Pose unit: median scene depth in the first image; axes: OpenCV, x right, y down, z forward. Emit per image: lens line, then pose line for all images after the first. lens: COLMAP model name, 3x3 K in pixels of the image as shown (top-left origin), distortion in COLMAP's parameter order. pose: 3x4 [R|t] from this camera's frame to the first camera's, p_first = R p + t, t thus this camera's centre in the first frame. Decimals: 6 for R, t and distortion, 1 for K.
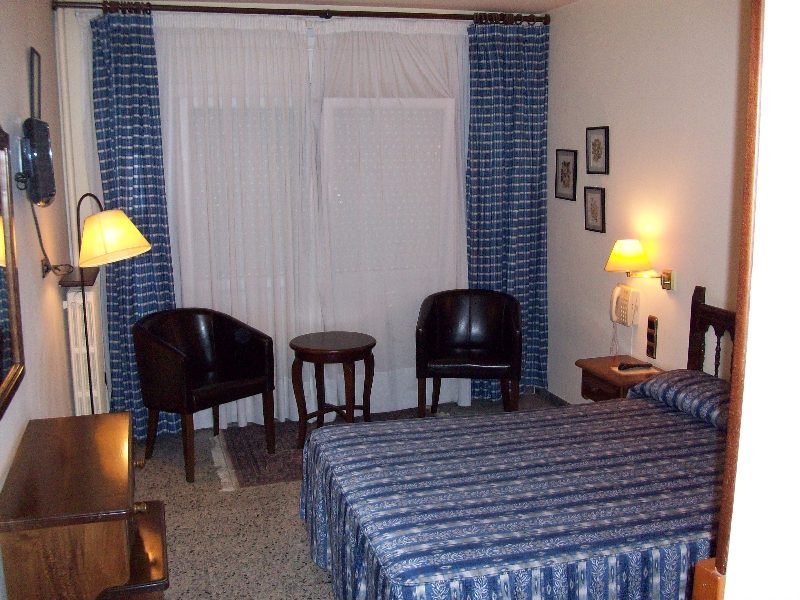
lens RADIAL K [[820.7, 0, 397.7], [0, 820.7, 298.0], [0, 0, 1]] dist [-0.108548, 0.000000]
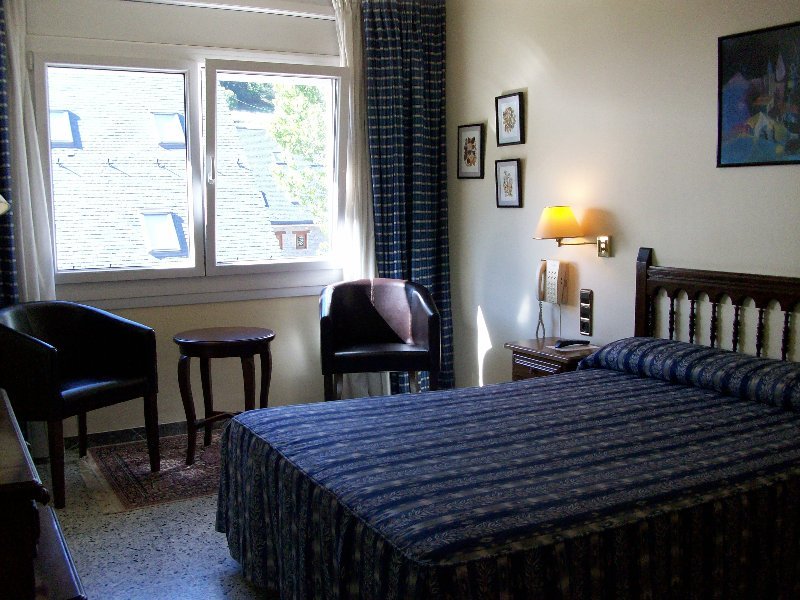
lens RADIAL K [[820.7, 0, 401.7], [0, 820.7, 301.6], [0, 0, 1]] dist [-0.108548, 0.000000]
pose [[0.975752, -0.026233, 0.217300, -0.105132], [0.039814, 0.997501, -0.058360, 0.095912], [-0.215226, 0.065596, 0.974359, 0.173221]]
